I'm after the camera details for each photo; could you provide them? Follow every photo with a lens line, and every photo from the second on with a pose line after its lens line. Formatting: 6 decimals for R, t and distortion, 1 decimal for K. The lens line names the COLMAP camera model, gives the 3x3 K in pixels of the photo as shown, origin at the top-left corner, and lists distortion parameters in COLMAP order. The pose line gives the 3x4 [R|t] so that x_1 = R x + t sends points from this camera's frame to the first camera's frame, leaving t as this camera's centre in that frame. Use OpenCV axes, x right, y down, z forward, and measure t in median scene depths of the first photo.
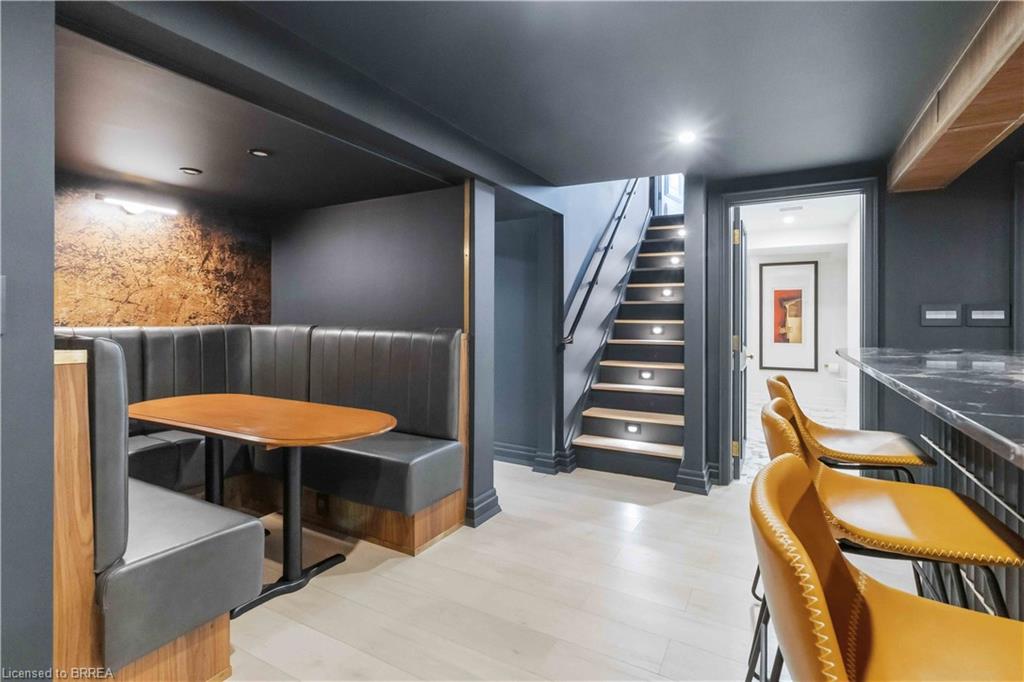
lens RADIAL K [[495.8, 0, 508.0], [0, 495.8, 332.4], [0, 0, 1]] dist [0.003398, 0.000536]
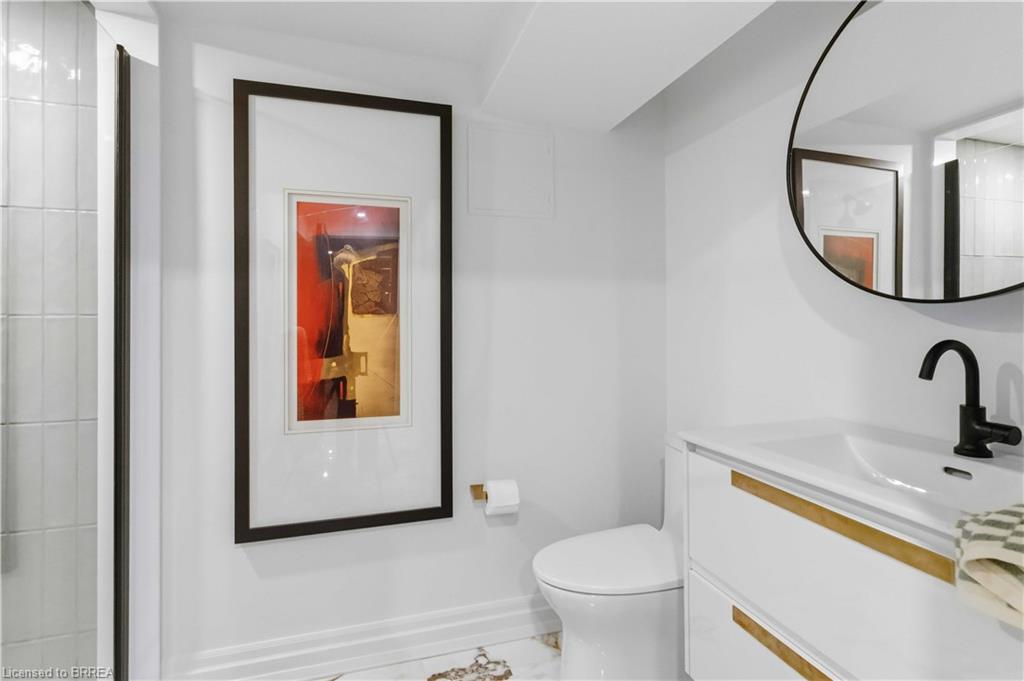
lens RADIAL K [[495.8, 0, 512.5], [0, 495.8, 333.1], [0, 0, 1]] dist [0.003398, 0.000536]
pose [[0.712764, -0.004493, 0.701389, 0.445111], [0.004422, 0.999988, 0.001913, -0.021890], [-0.701390, 0.001738, 0.712776, 0.761377]]
